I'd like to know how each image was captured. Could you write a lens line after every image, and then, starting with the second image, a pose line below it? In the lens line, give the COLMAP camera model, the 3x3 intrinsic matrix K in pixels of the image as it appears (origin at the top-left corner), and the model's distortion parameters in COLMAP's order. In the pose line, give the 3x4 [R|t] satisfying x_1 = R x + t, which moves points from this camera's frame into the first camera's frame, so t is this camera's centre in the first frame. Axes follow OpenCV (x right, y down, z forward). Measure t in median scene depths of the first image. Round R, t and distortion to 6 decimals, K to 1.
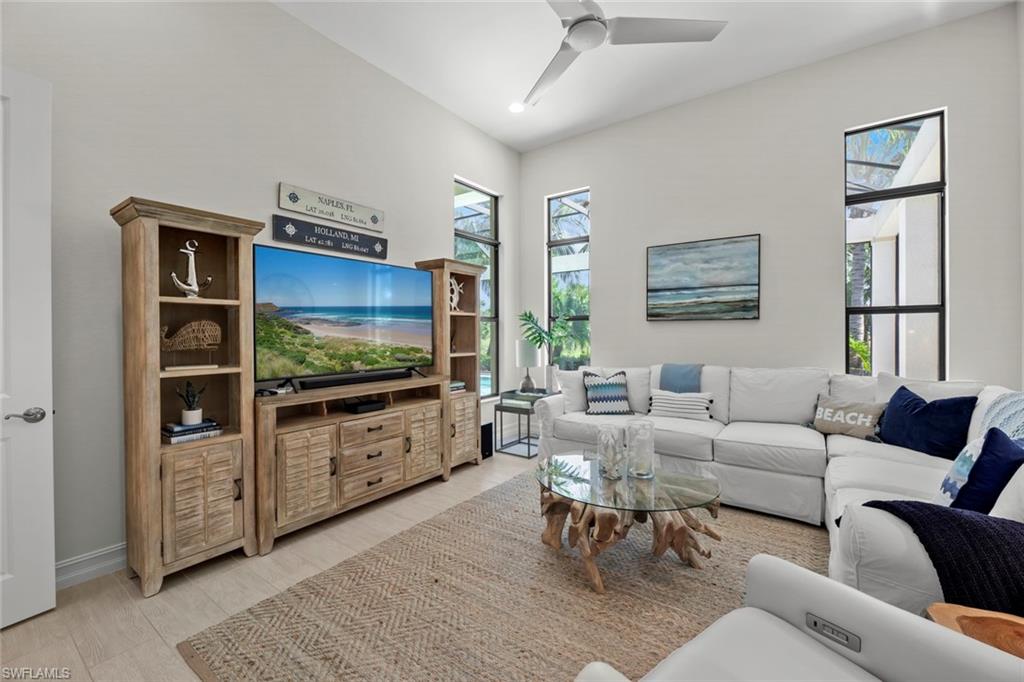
lens RADIAL K [[420.0, 0, 510.8], [0, 420.0, 339.5], [0, 0, 1]] dist [-0.001993, -0.000882]
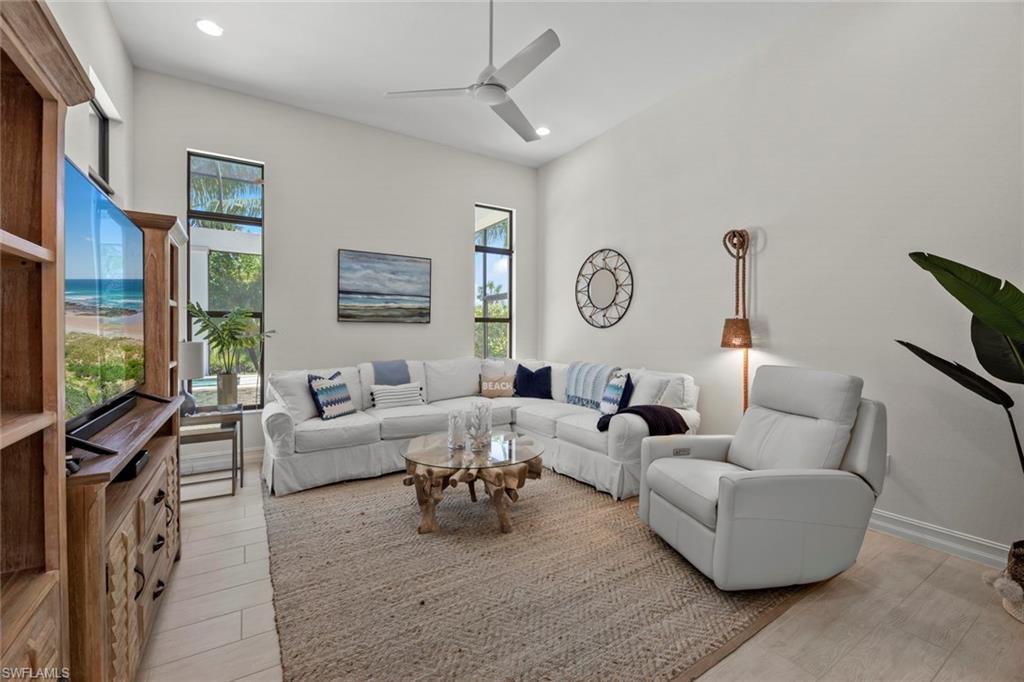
lens RADIAL K [[420.0, 0, 510.8], [0, 420.0, 339.5], [0, 0, 1]] dist [-0.001993, -0.000882]
pose [[0.379861, -0.005878, 0.925025, -0.517036], [0.011472, 0.999933, 0.001643, 0.002809], [-0.924972, 0.009988, 0.379903, 0.259101]]
